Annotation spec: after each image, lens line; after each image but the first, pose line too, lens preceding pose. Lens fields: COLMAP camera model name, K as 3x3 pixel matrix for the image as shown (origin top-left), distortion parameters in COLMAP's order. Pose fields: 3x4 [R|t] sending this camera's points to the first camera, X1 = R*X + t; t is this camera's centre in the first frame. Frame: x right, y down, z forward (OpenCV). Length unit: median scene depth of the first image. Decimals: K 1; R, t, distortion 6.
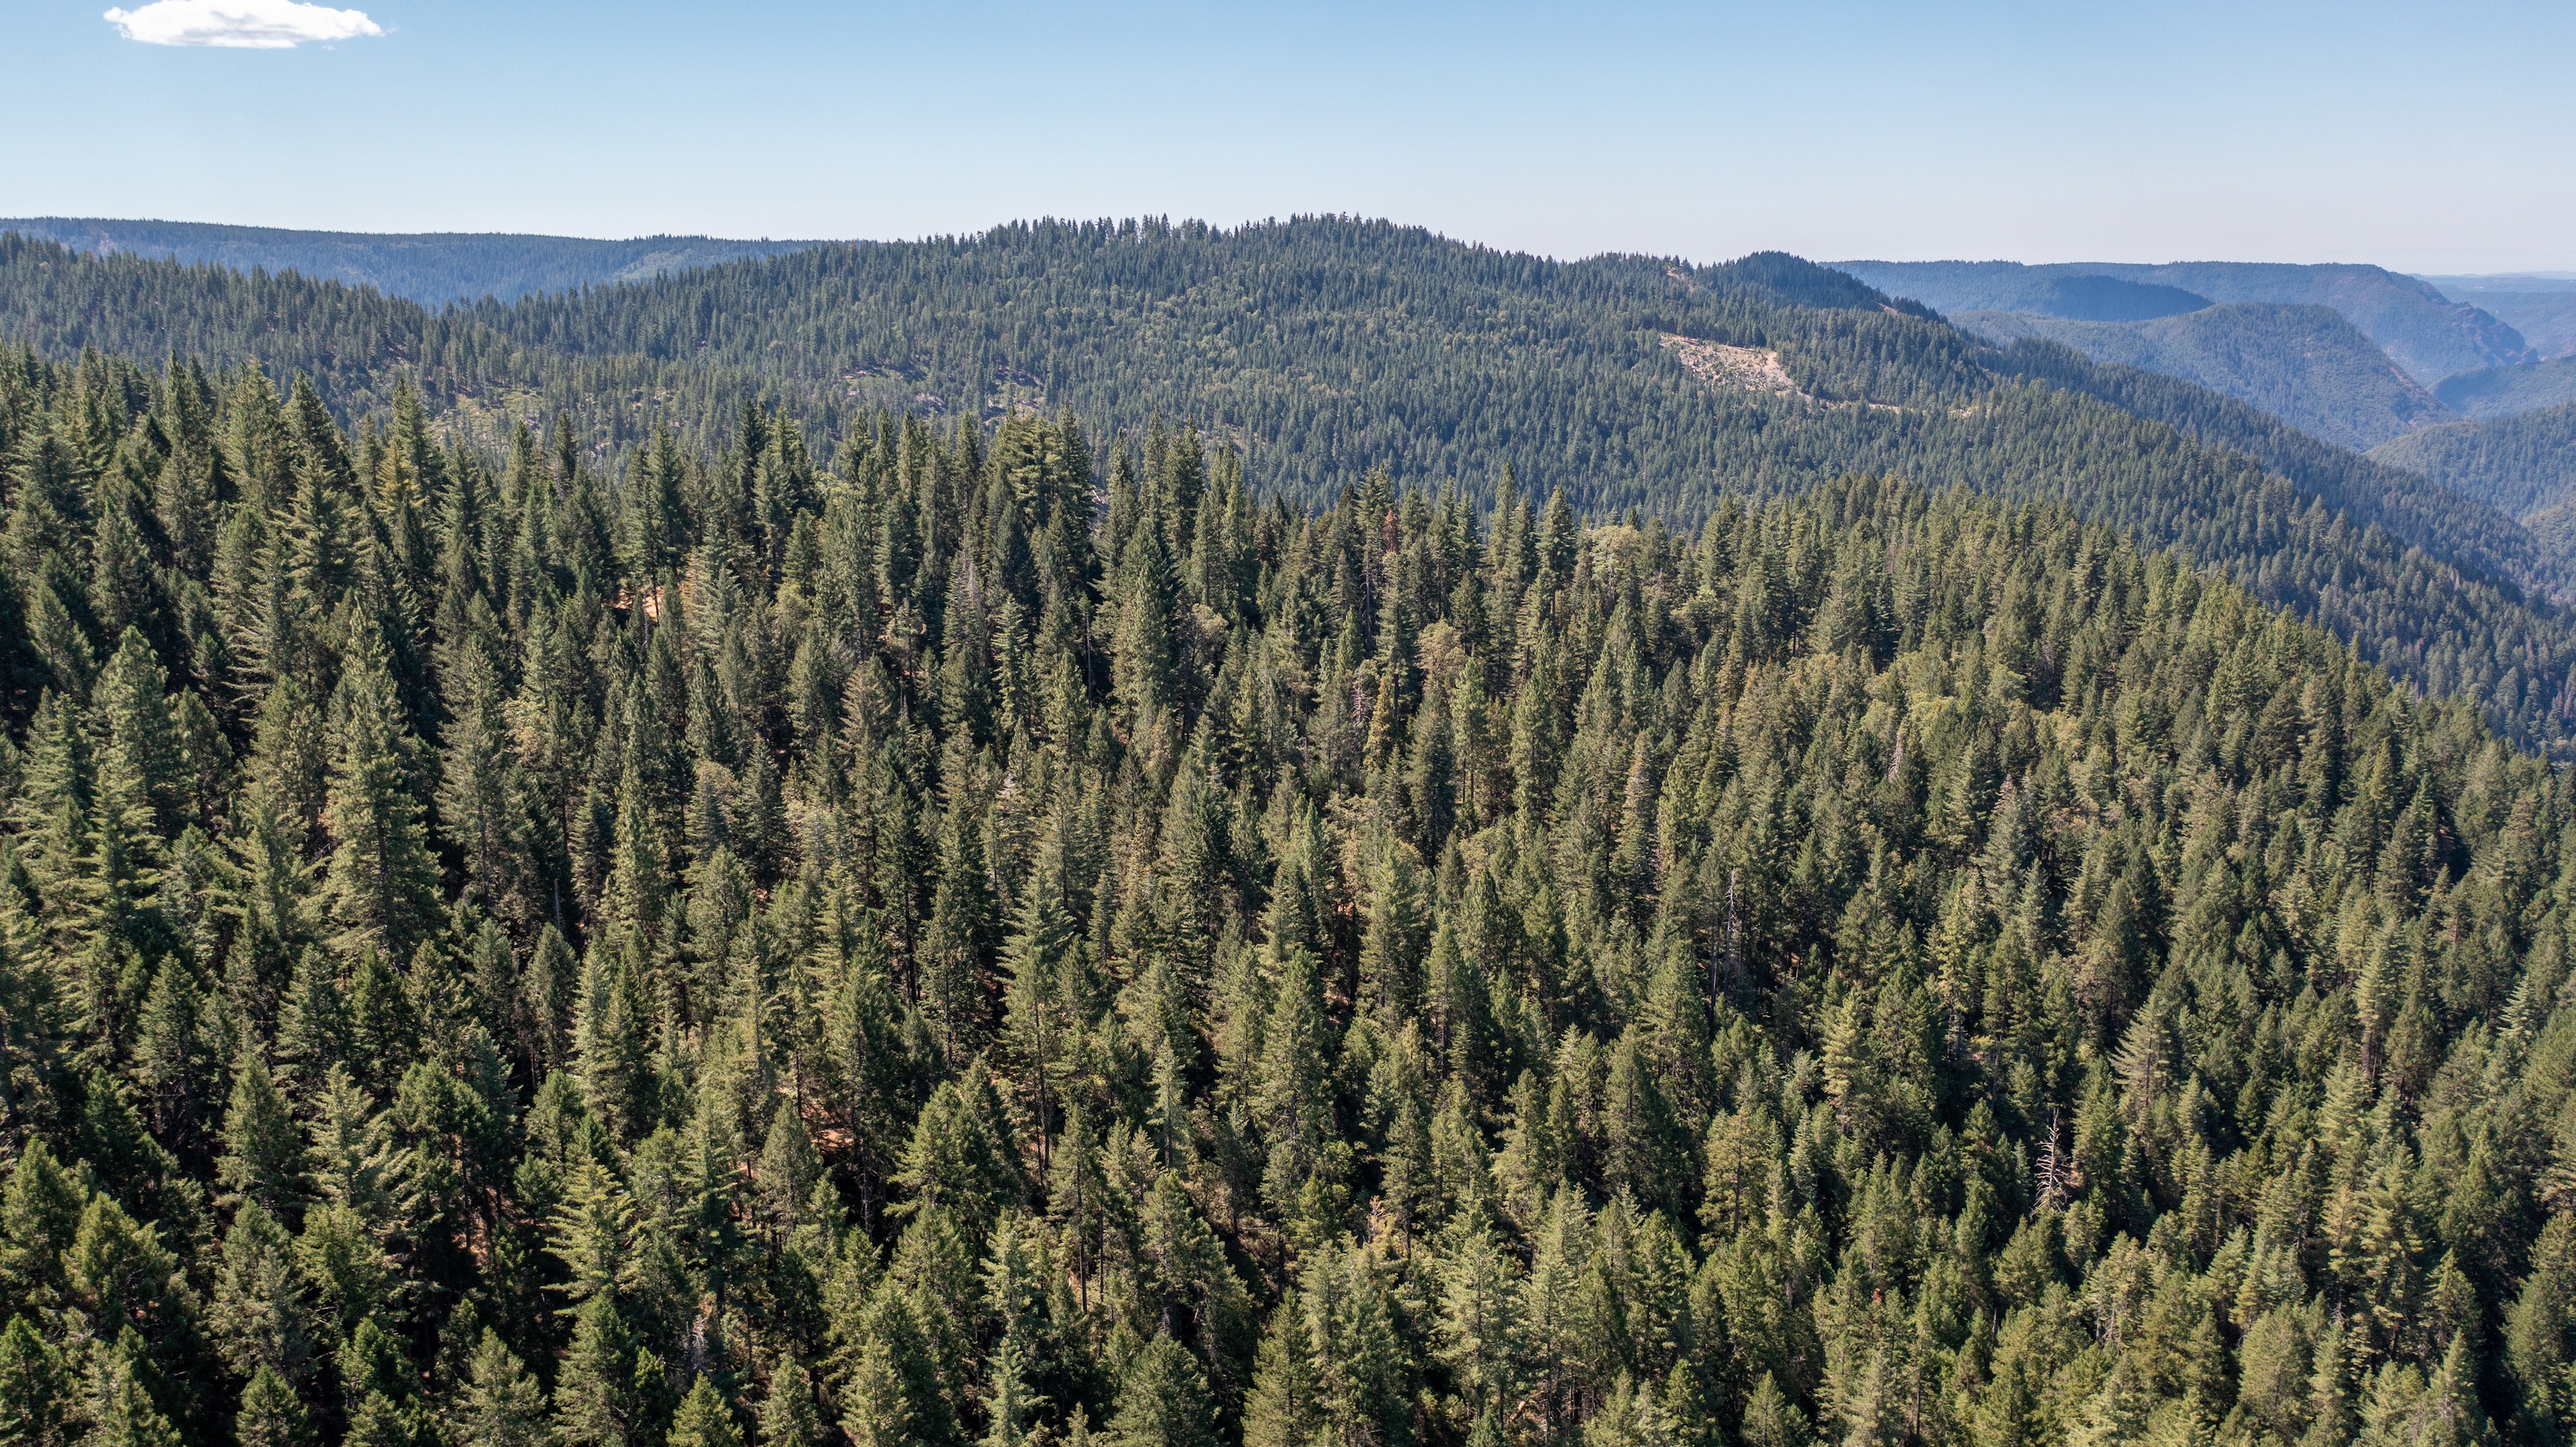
lens RADIAL K [[2131.8, 0, 1281.8], [0, 2131.8, 716.3], [0, 0, 1]] dist [-0.022430, 0.009575]
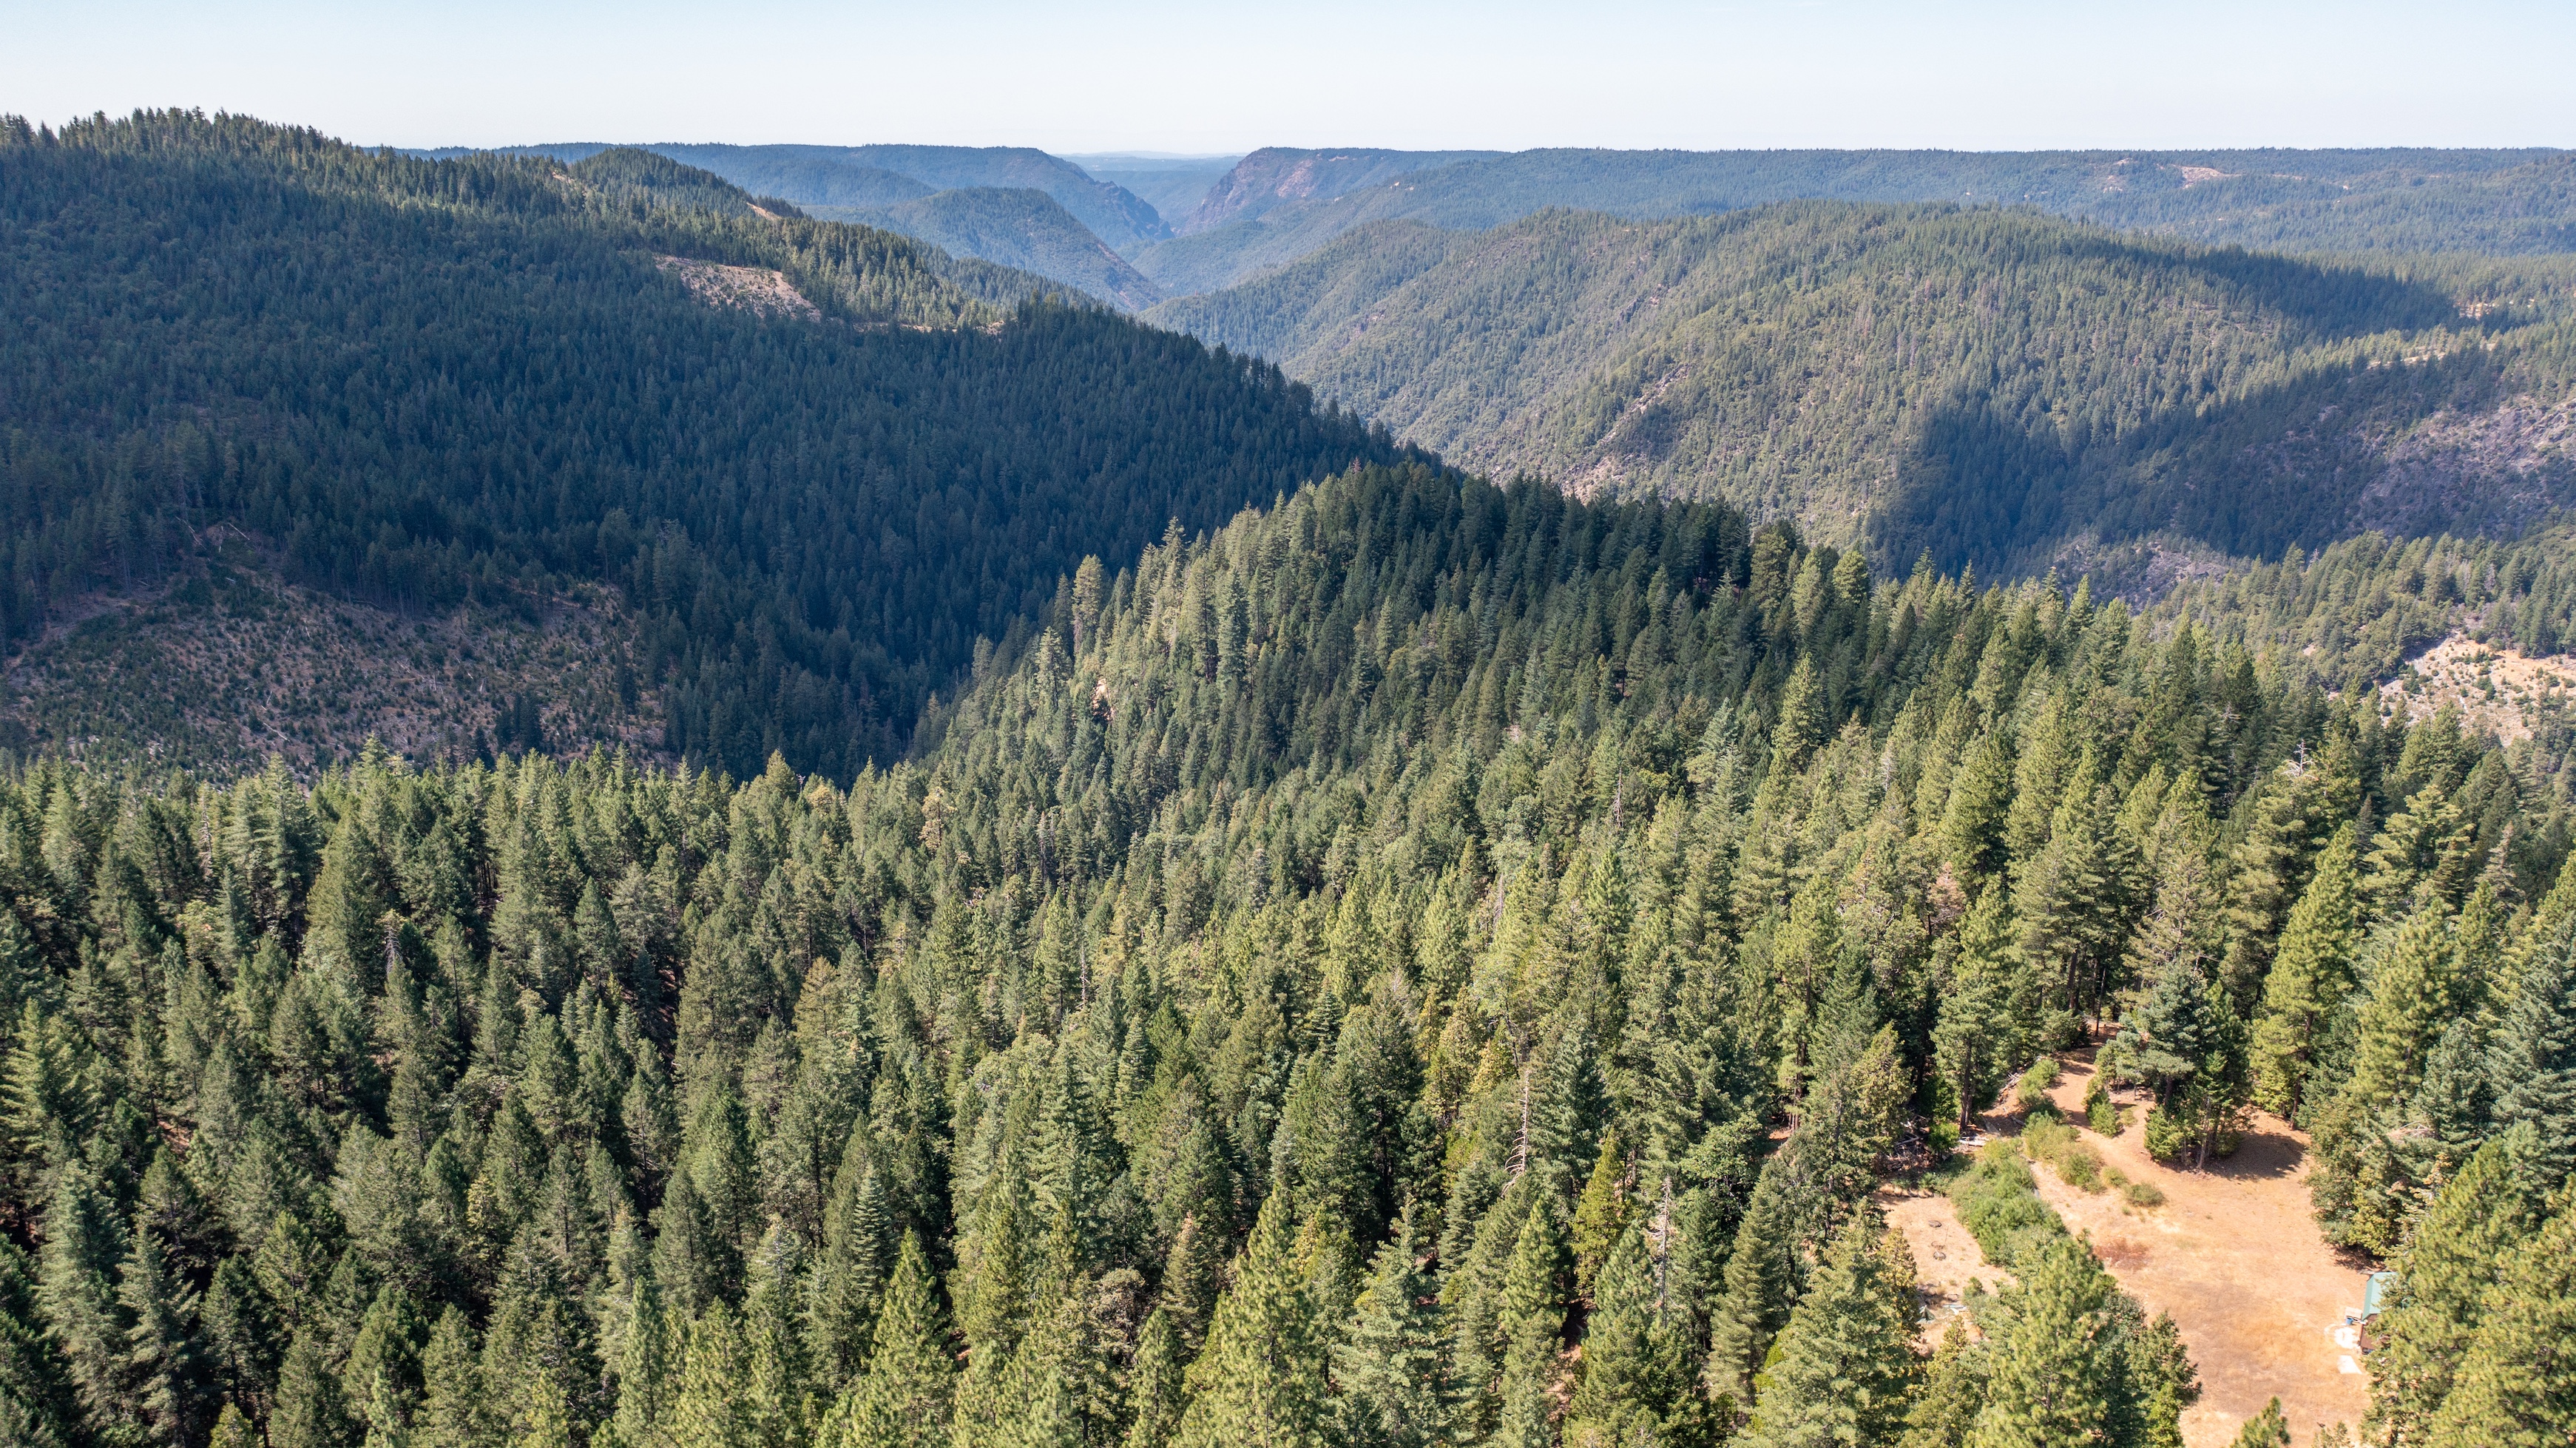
lens RADIAL K [[2034.9, 0, 1288.0], [0, 2034.9, 724.0], [0, 0, 1]] dist [-0.010485, 0.003647]
pose [[0.819373, -0.148199, 0.553773, -0.118362], [0.108892, 0.988655, 0.103462, -0.044370], [-0.562824, -0.024472, 0.826215, 0.133521]]
